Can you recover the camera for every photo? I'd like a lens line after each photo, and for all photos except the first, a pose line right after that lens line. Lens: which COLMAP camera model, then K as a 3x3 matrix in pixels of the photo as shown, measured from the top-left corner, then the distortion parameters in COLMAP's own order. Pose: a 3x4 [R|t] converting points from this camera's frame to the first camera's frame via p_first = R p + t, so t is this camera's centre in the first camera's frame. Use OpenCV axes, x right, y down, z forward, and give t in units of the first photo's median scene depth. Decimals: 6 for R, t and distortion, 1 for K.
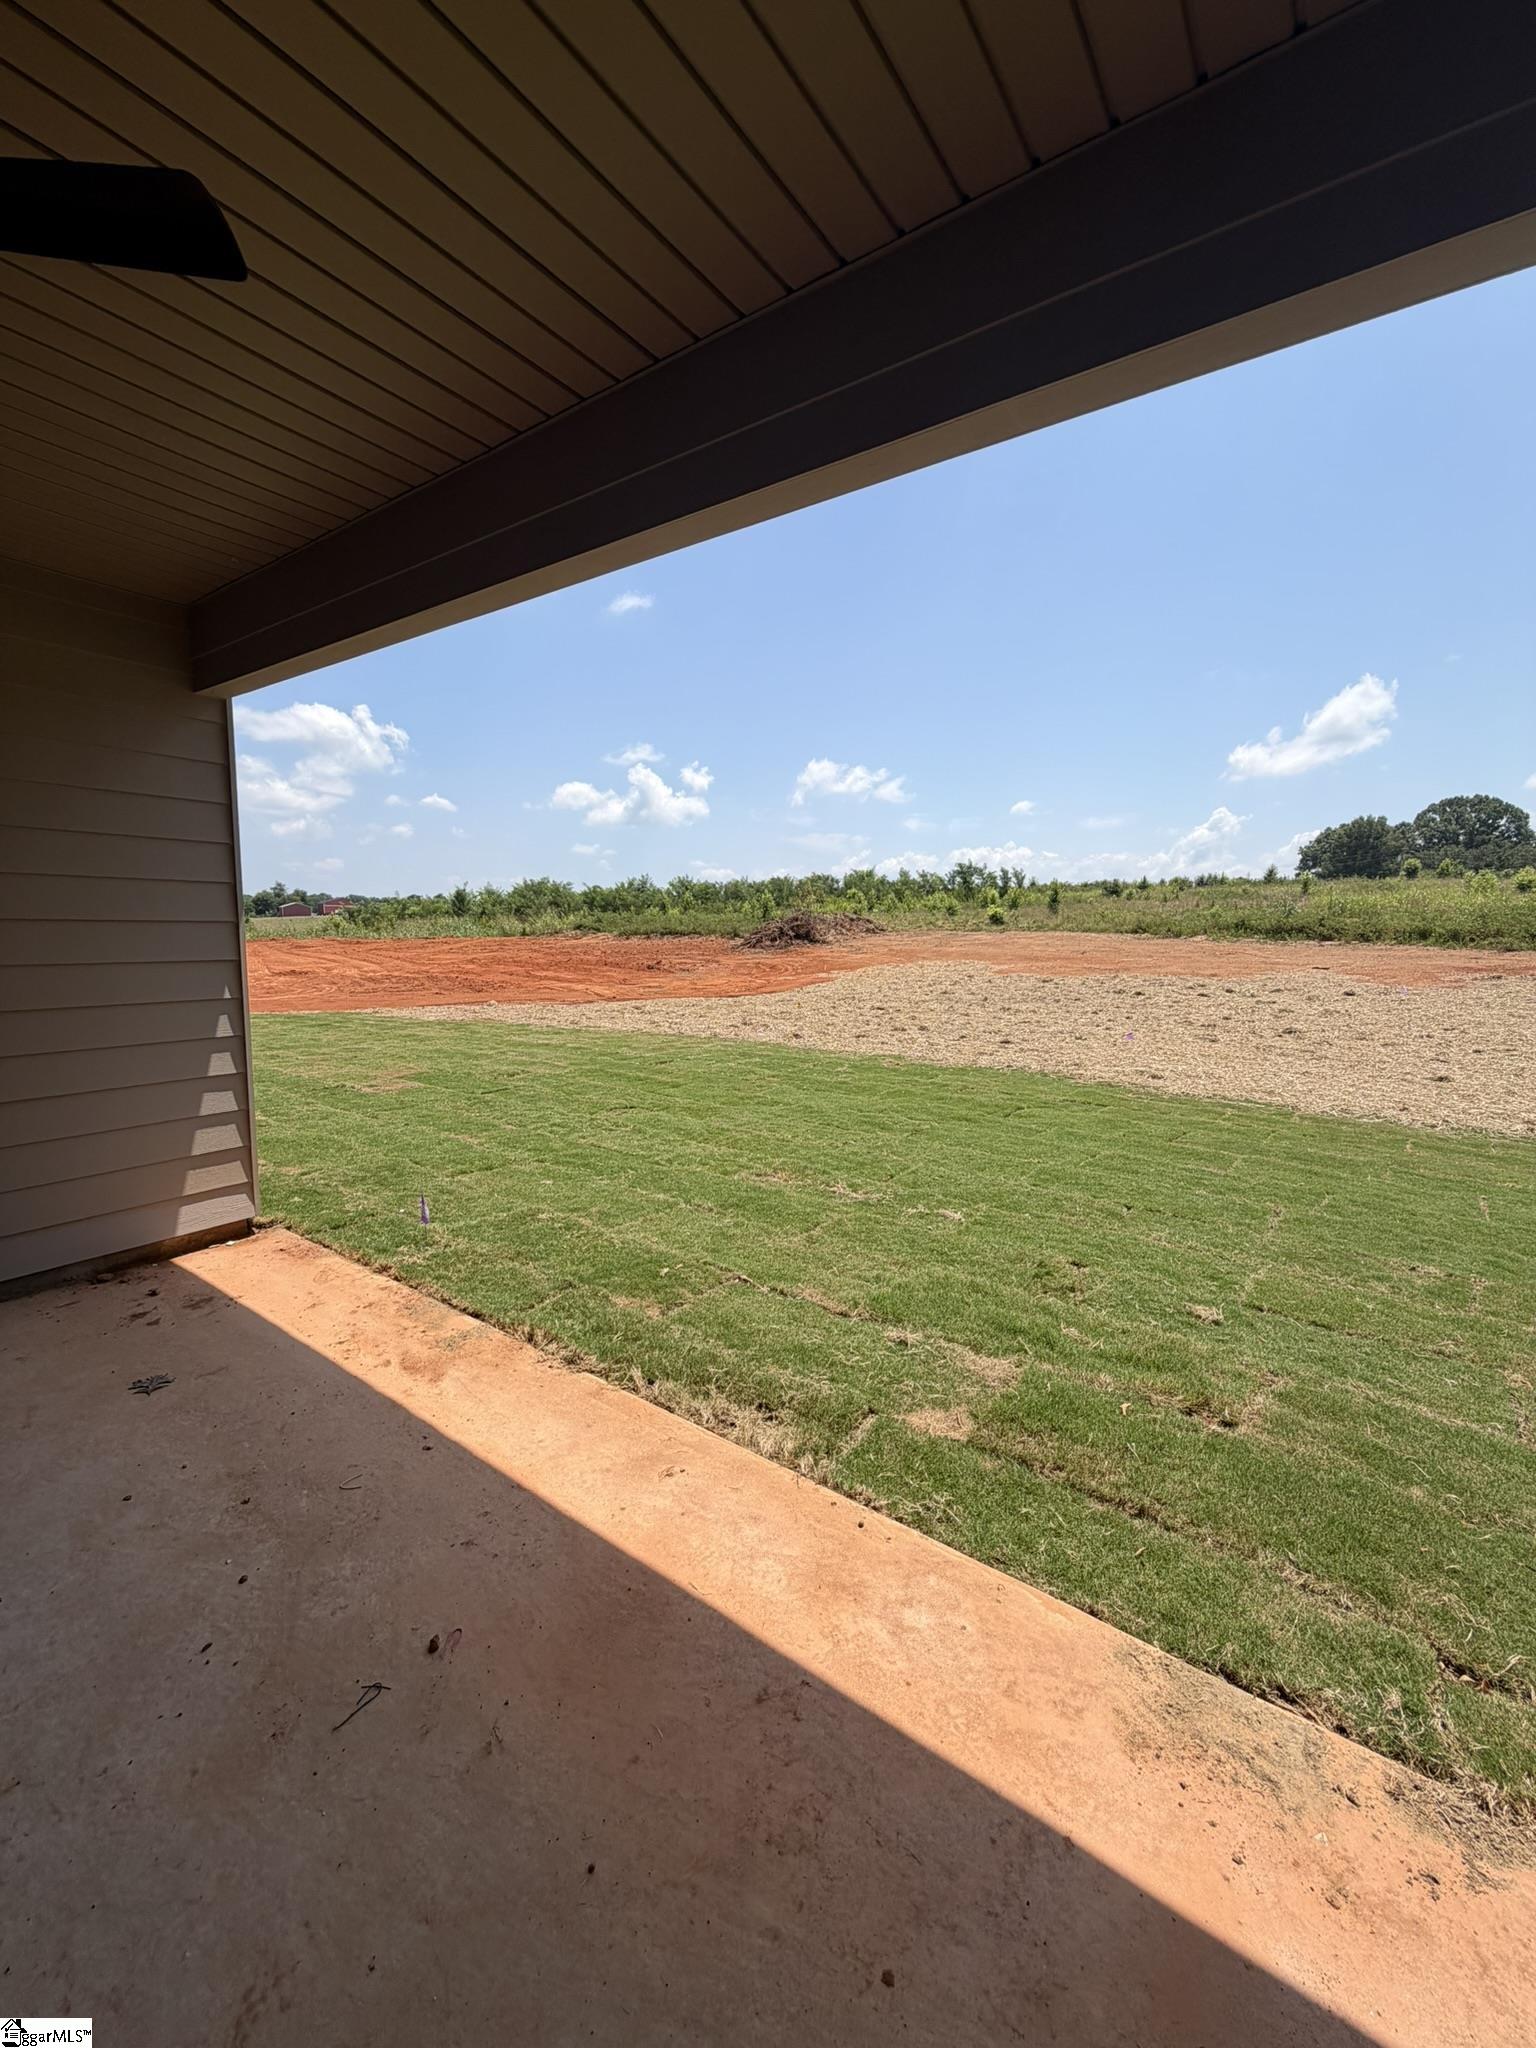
lens RADIAL K [[817.4, 0, 768.7], [0, 817.4, 1027.0], [0, 0, 1]] dist [0.002073, -0.000408]
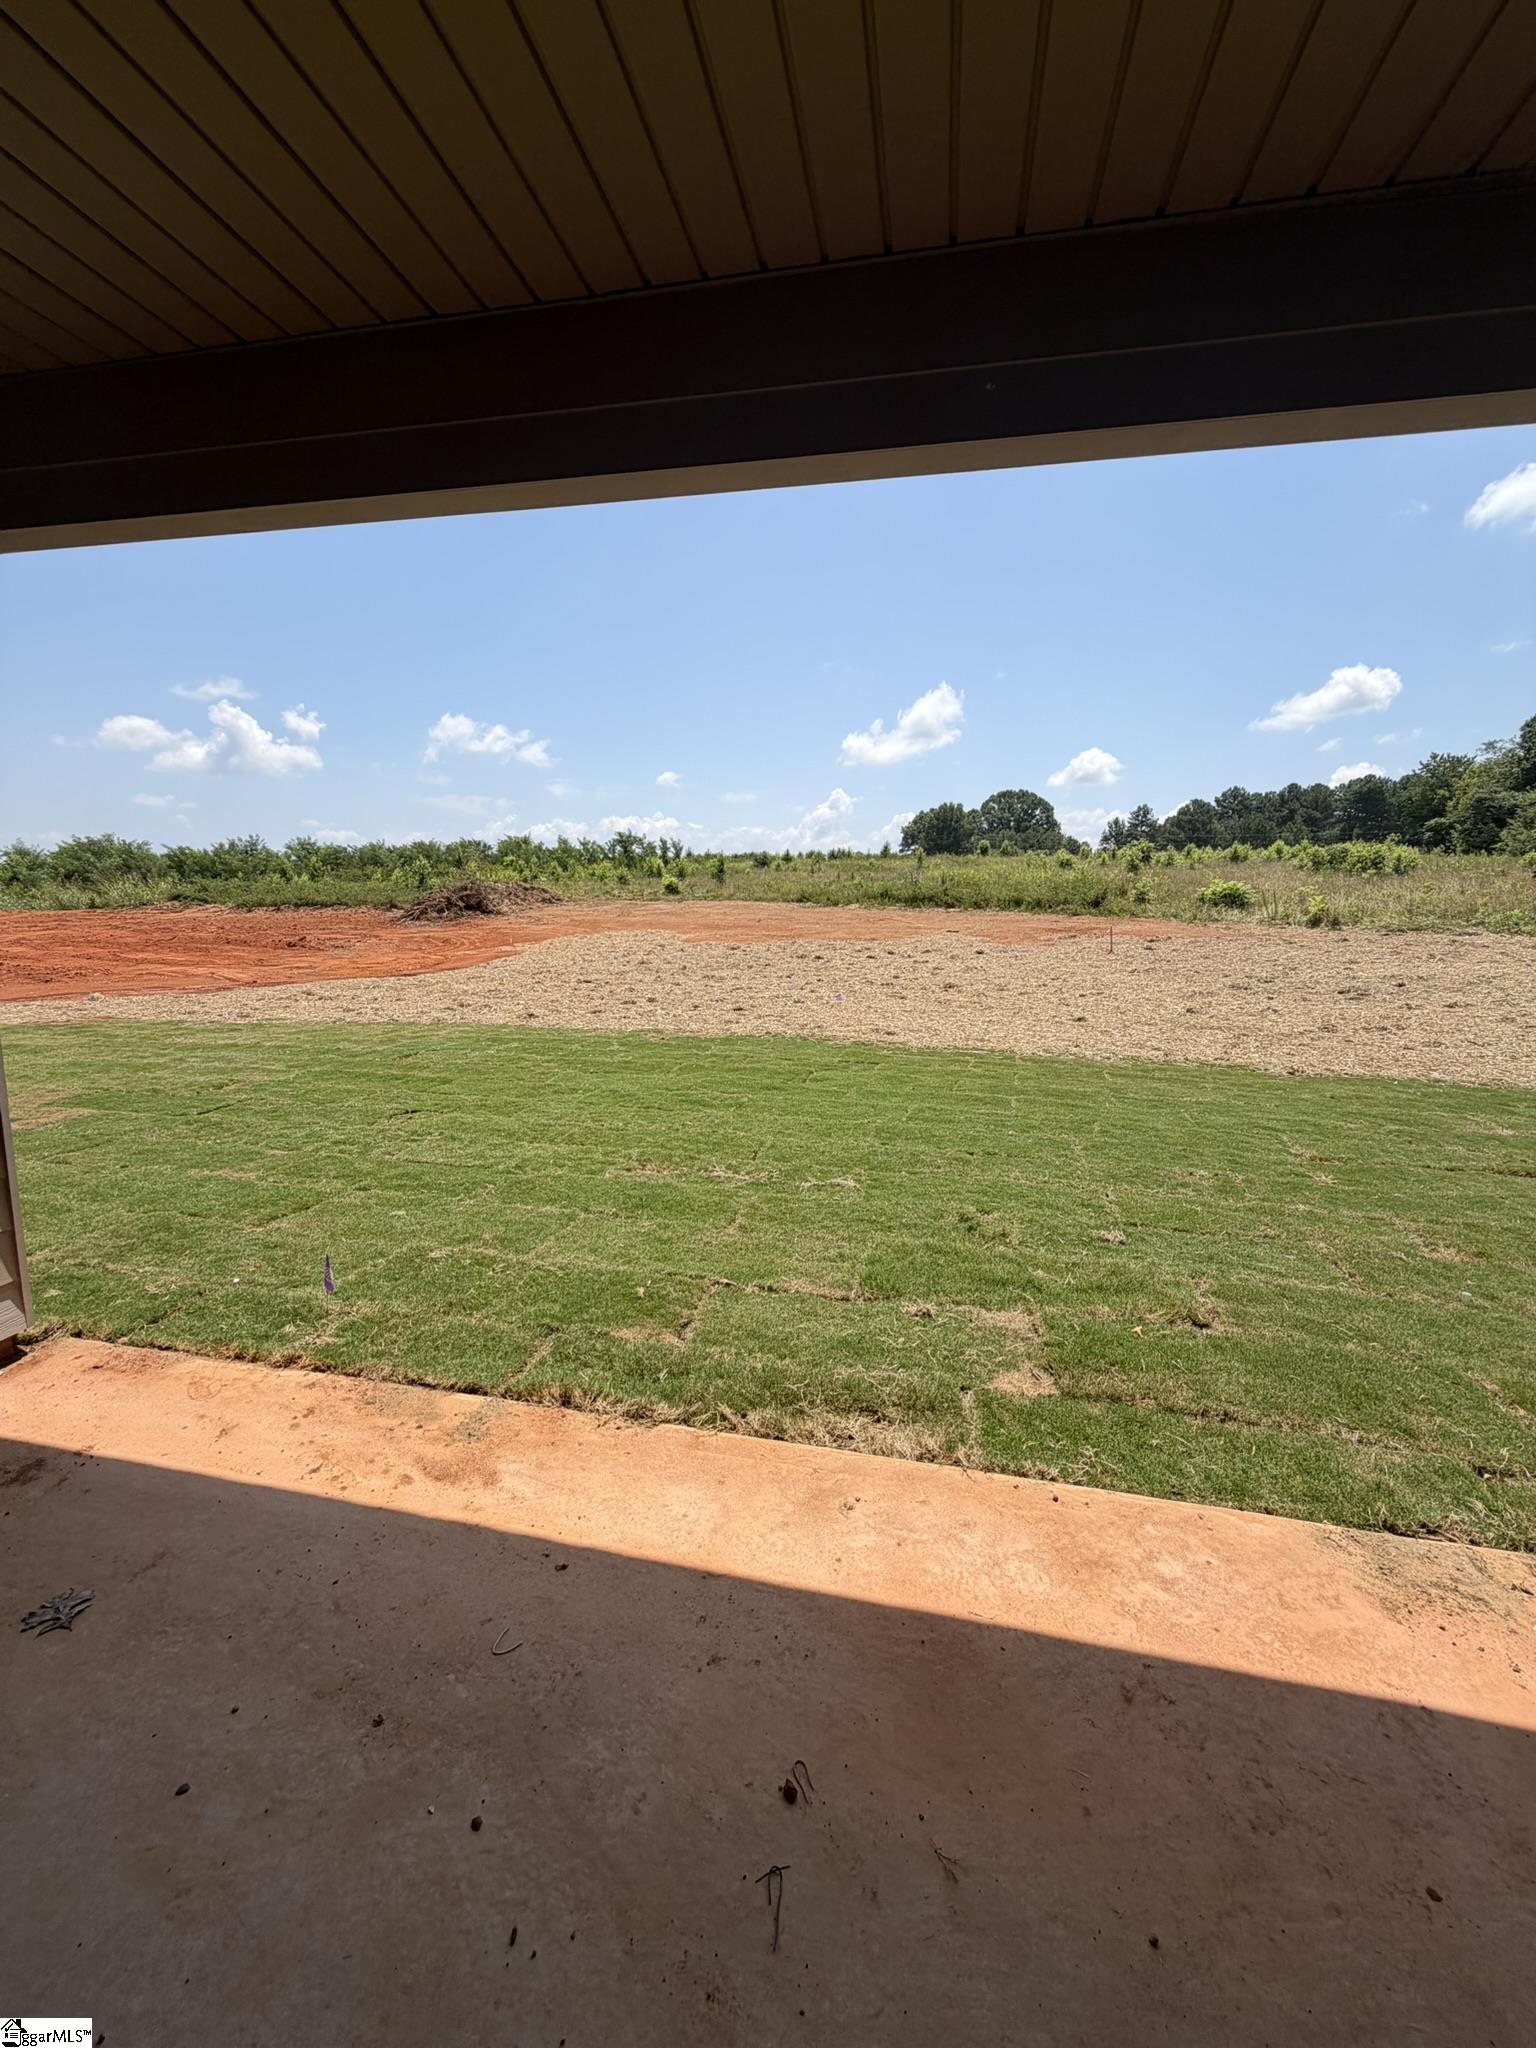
lens RADIAL K [[817.4, 0, 769.4], [0, 817.4, 1023.8], [0, 0, 1]] dist [0.002073, -0.000408]
pose [[0.914090, -0.063968, 0.400435, -0.252971], [0.050460, 0.997748, 0.044200, -0.020013], [-0.402360, -0.020197, 0.915259, 0.095532]]
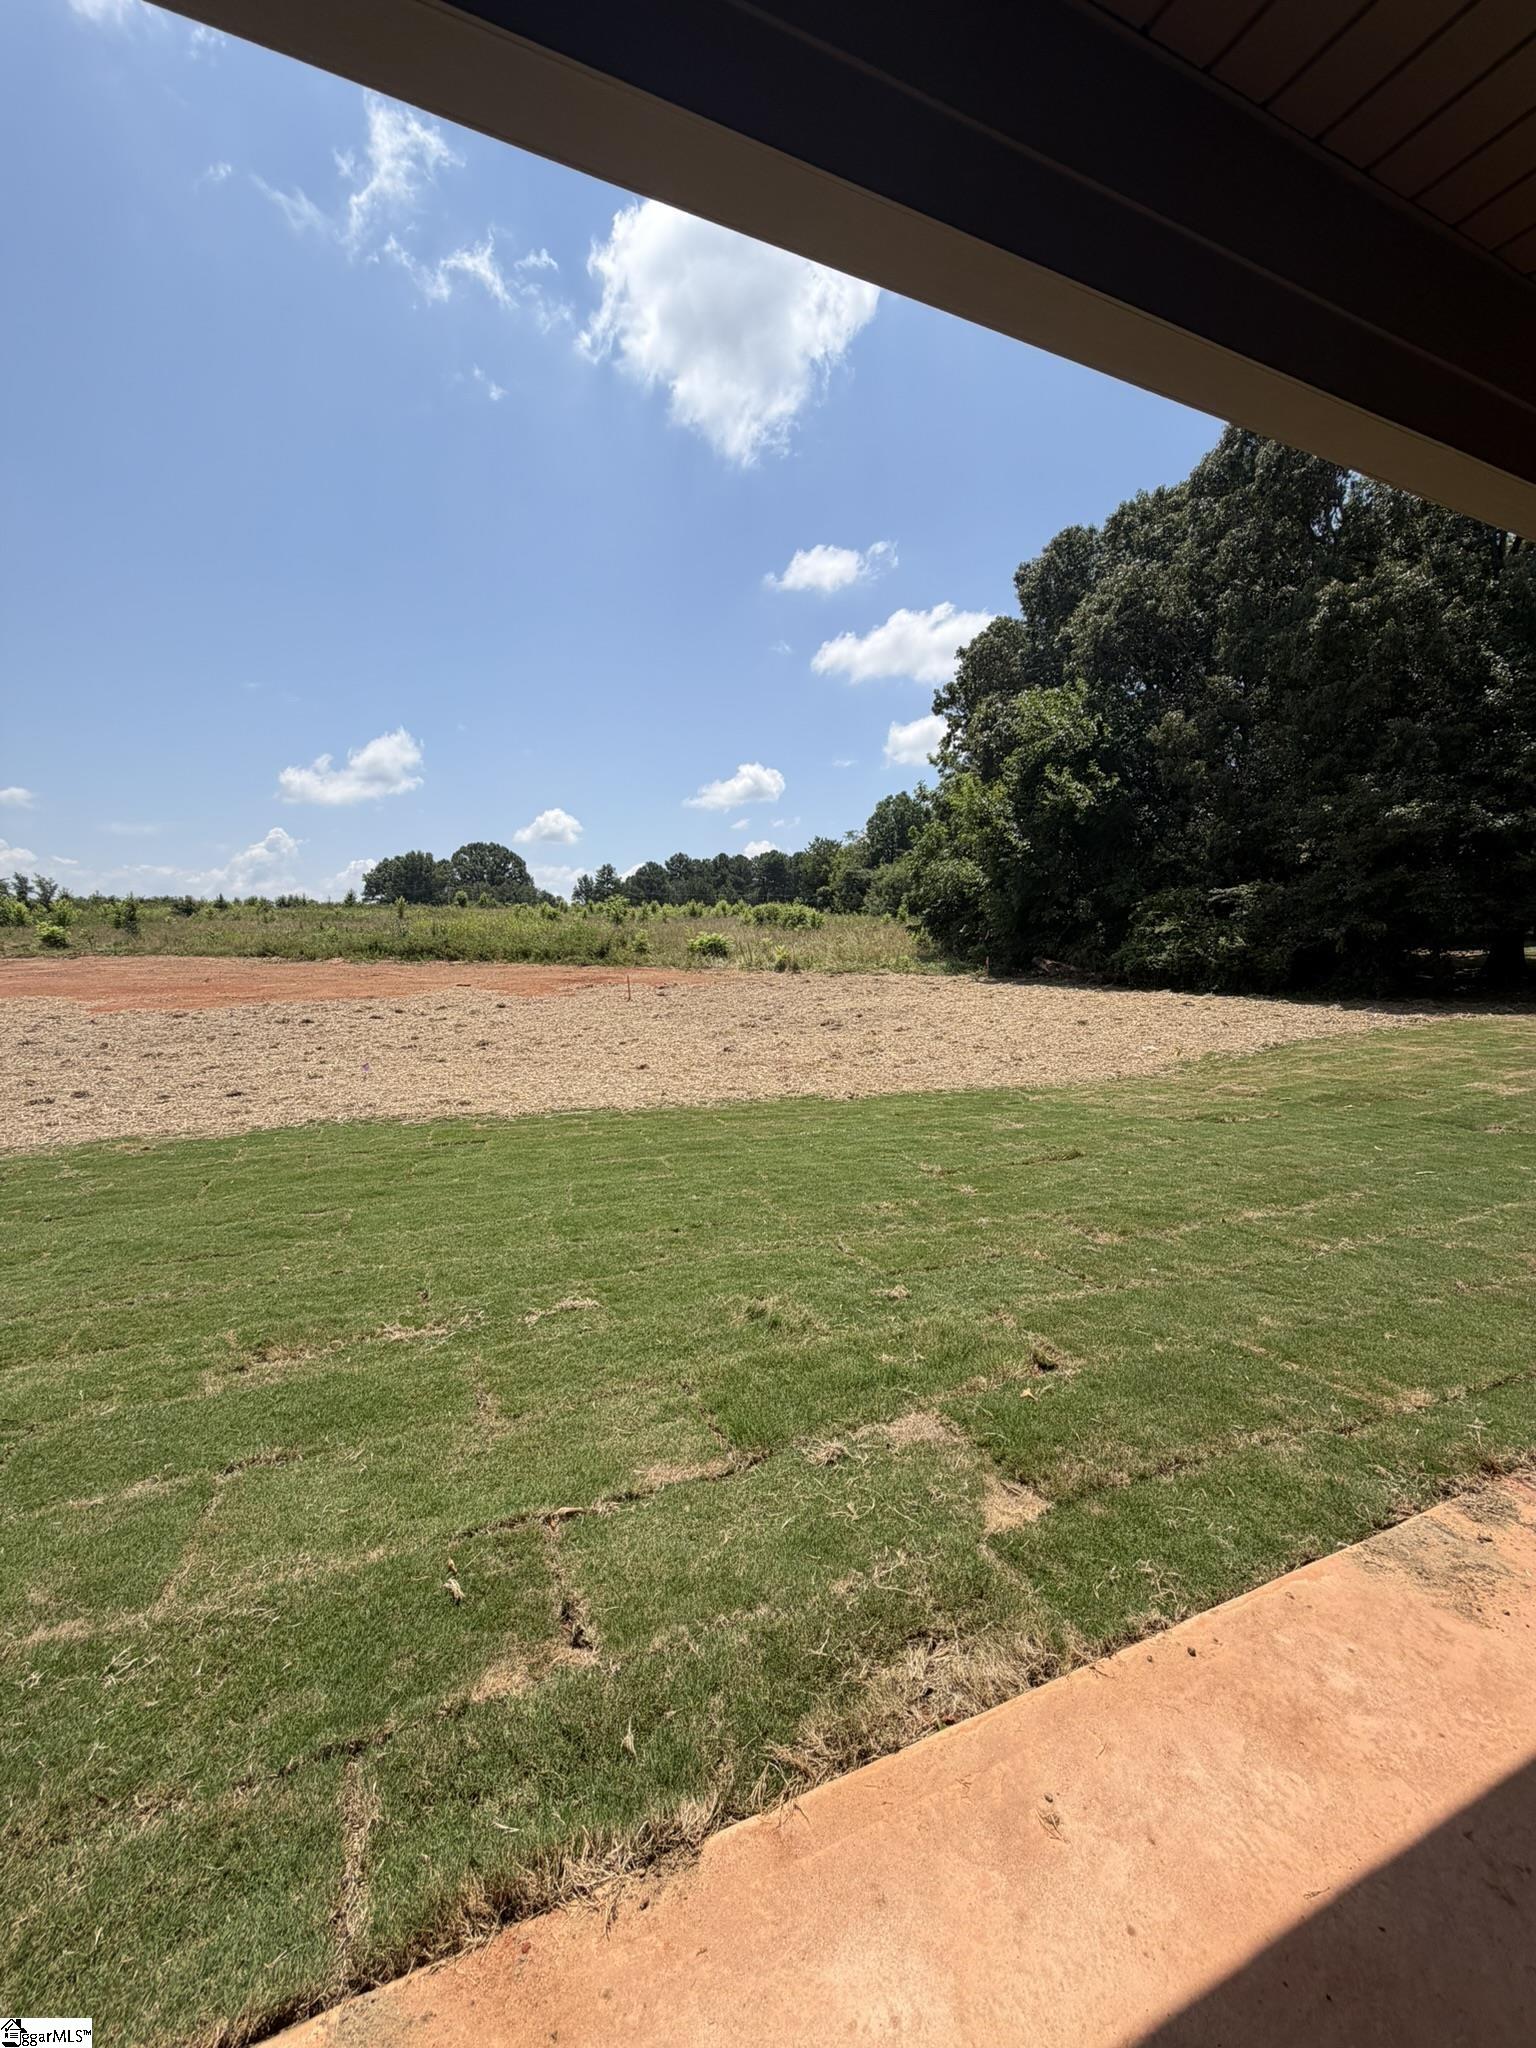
lens RADIAL K [[817.4, 0, 768.8], [0, 817.4, 1016.0], [0, 0, 1]] dist [0.002073, -0.000408]
pose [[0.510021, -0.077764, 0.856640, -0.340958], [0.111638, 0.993466, 0.023719, -0.050650], [-0.852887, 0.083536, 0.515370, 0.381337]]
